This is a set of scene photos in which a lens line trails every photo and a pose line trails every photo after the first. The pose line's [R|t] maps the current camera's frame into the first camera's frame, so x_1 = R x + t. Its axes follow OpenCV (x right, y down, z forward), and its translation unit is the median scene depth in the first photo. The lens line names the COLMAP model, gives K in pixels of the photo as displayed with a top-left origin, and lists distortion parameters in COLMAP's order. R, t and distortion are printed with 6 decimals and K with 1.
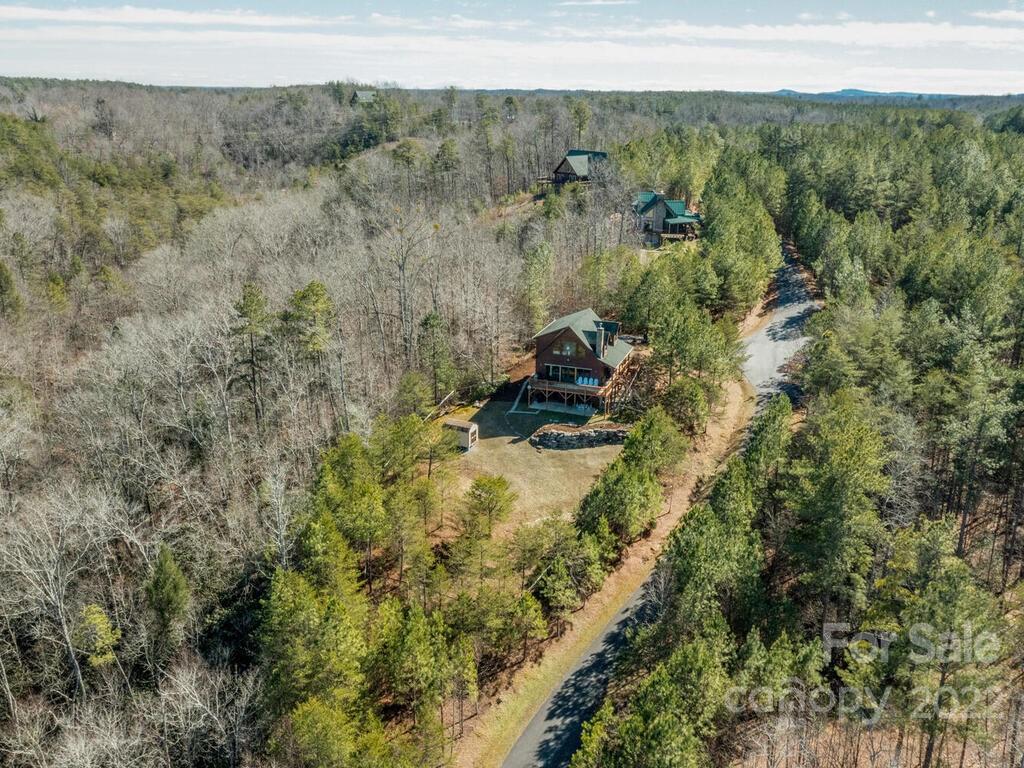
lens RADIAL K [[922.6, 0, 512.0], [0, 922.6, 384.0], [0, 0, 1]] dist [-0.005721, -0.002817]
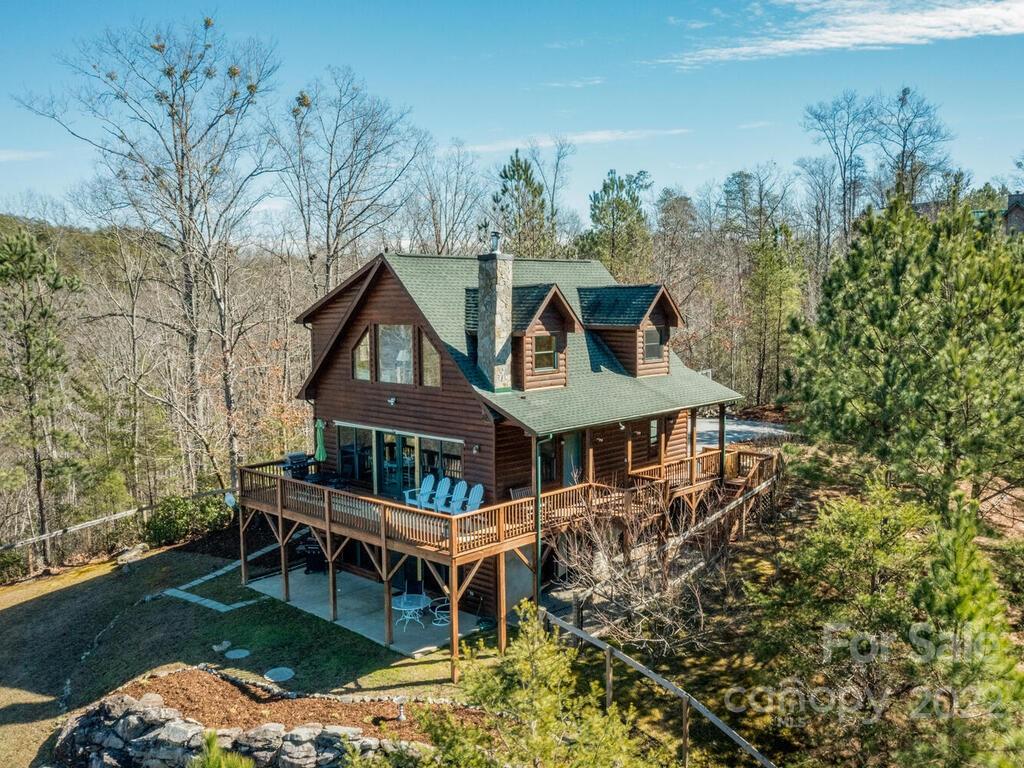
lens RADIAL K [[922.6, 0, 512.0], [0, 922.6, 384.0], [0, 0, 1]] dist [-0.005721, -0.002817]
pose [[0.914077, 0.019509, -0.405071, 0.188556], [-0.108236, 0.974346, -0.197318, 0.013910], [0.390830, 0.224207, 0.892739, 0.799150]]
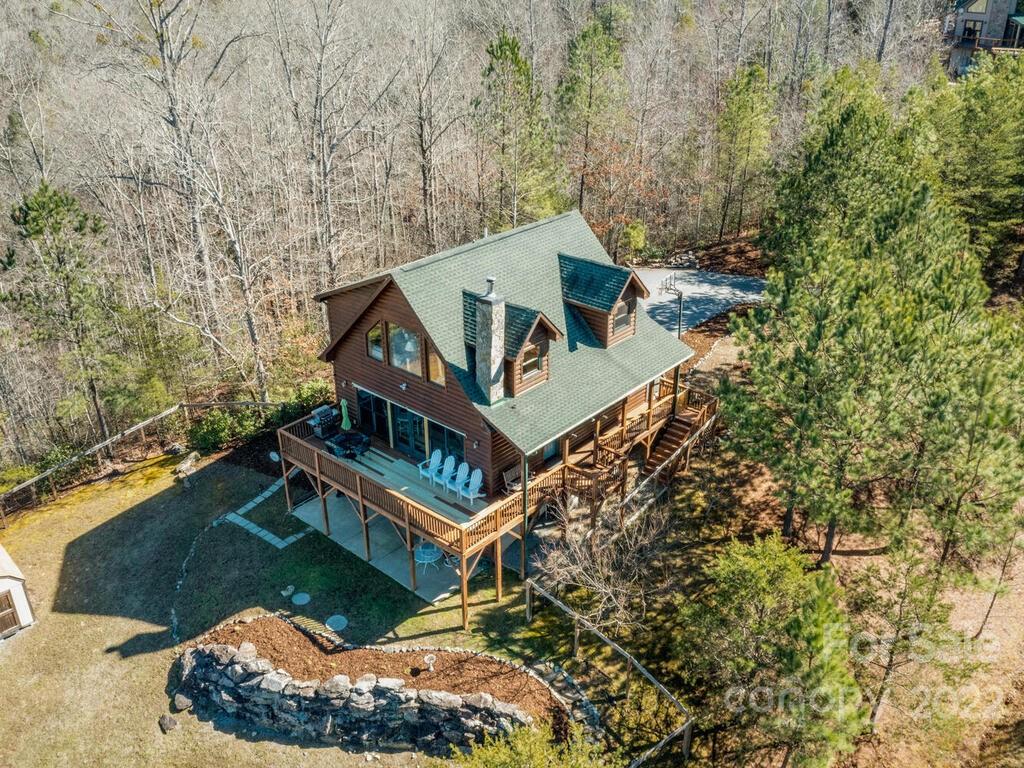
lens RADIAL K [[924.3, 0, 512.0], [0, 924.3, 384.0], [0, 0, 1]] dist [-0.002188, -0.008210]
pose [[0.926311, 0.154721, -0.343526, 0.194004], [-0.102911, 0.981020, 0.164346, -0.078842], [0.362433, -0.116883, 0.924651, 0.745701]]
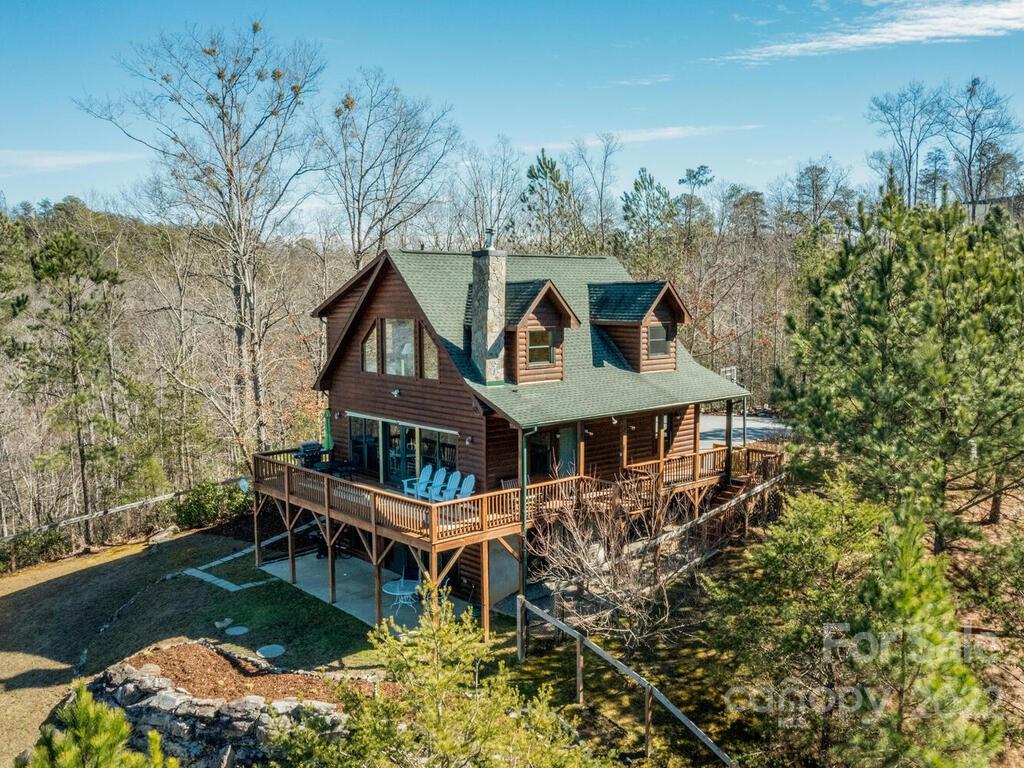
lens RADIAL K [[924.3, 0, 512.0], [0, 924.3, 384.0], [0, 0, 1]] dist [-0.002188, -0.008210]
pose [[0.874302, 0.032510, -0.484292, 0.210632], [-0.137440, 0.973501, -0.182774, 0.013002], [0.465517, 0.226361, 0.855602, 0.803864]]
